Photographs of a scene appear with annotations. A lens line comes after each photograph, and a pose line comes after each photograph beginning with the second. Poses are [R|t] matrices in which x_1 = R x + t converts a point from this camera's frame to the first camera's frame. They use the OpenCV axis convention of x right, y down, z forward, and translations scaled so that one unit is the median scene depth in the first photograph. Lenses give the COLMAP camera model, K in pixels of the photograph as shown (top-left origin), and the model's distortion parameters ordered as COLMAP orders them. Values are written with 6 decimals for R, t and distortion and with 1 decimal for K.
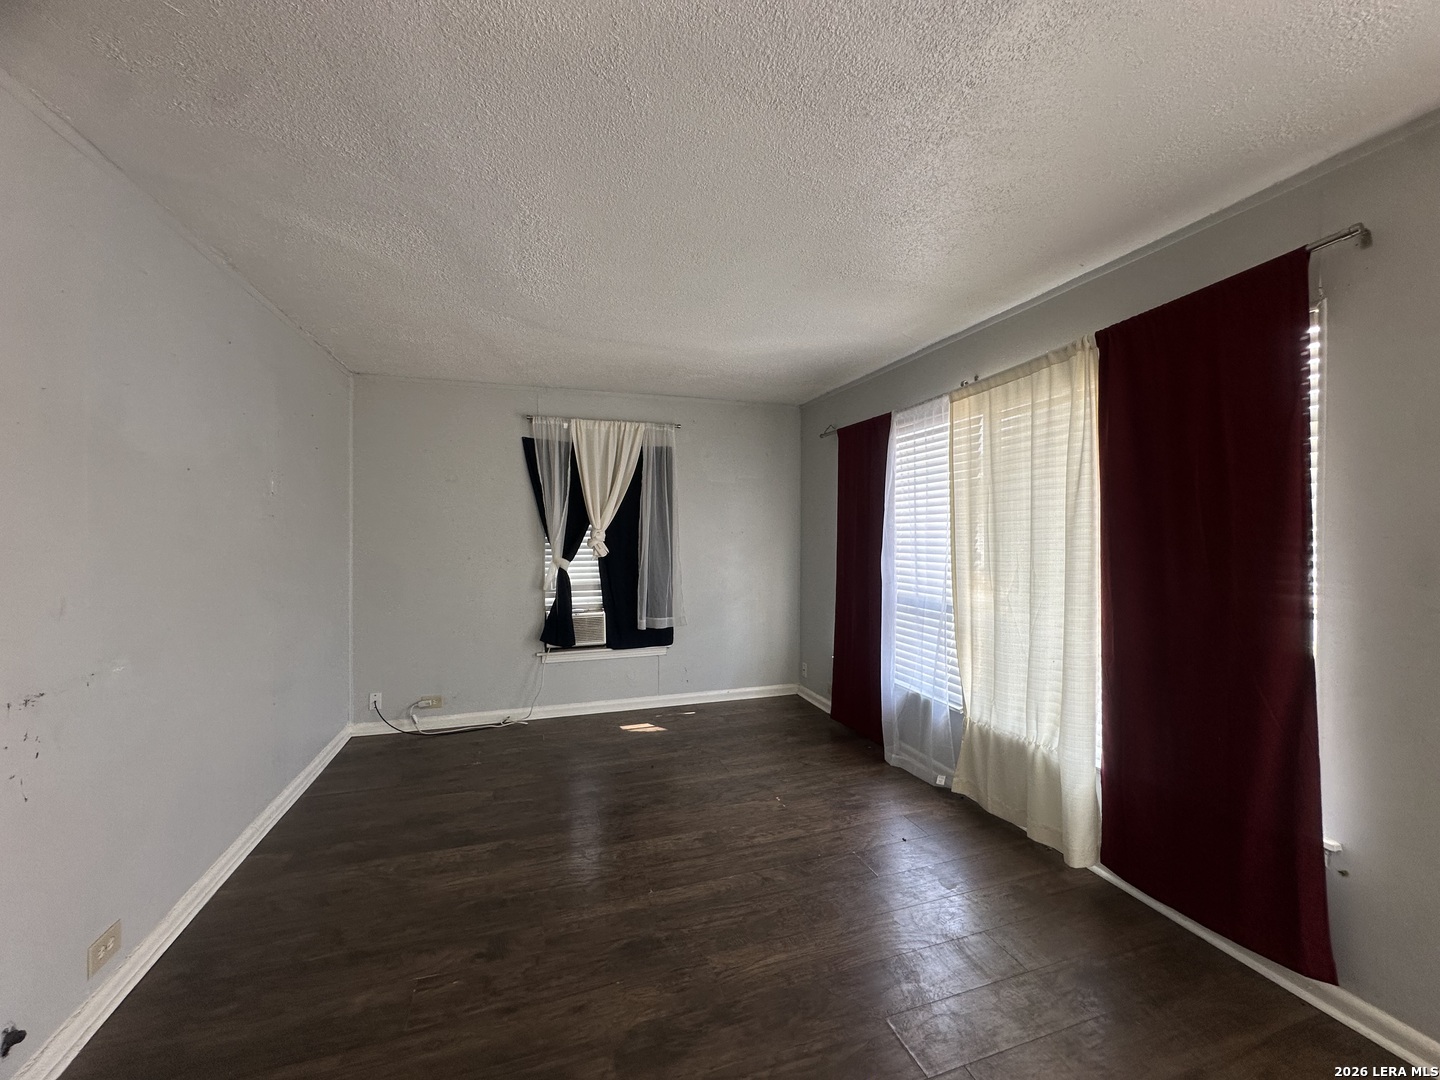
lens RADIAL K [[579.0, 0, 719.5], [0, 579.0, 537.4], [0, 0, 1]] dist [-0.002064, -0.000242]
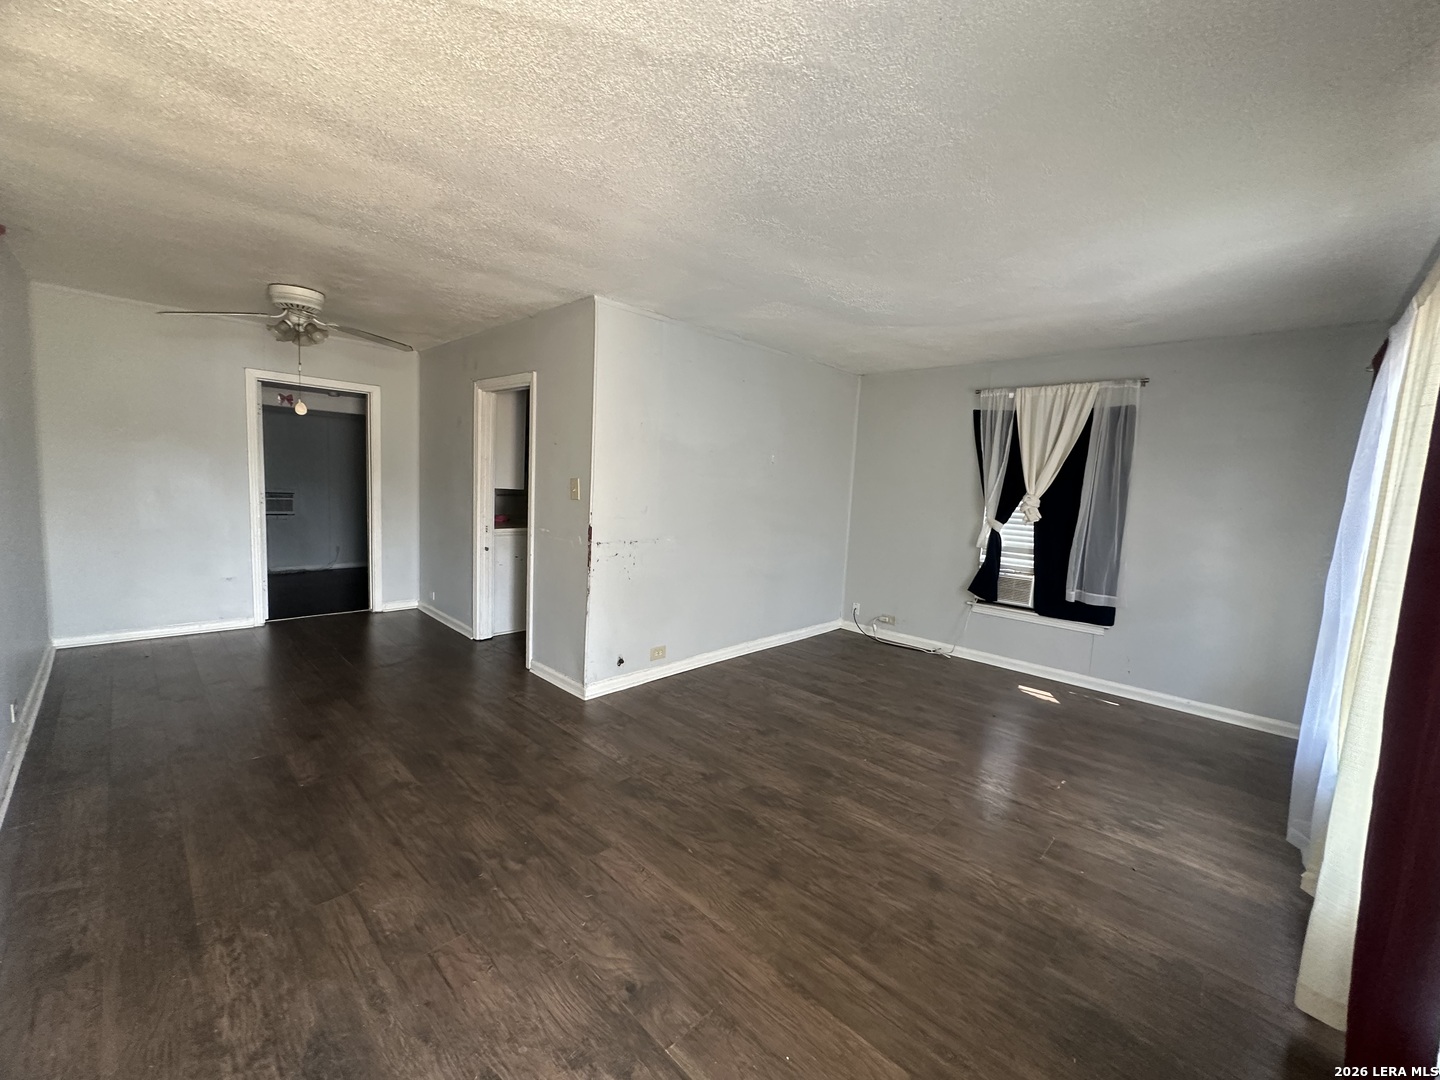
lens RADIAL K [[579.0, 0, 719.5], [0, 579.0, 537.4], [0, 0, 1]] dist [-0.002064, -0.000242]
pose [[0.463444, 0.108891, -0.879410, 0.444552], [-0.055139, 0.994042, 0.094027, -0.005237], [0.884409, 0.004914, 0.466687, 0.036288]]
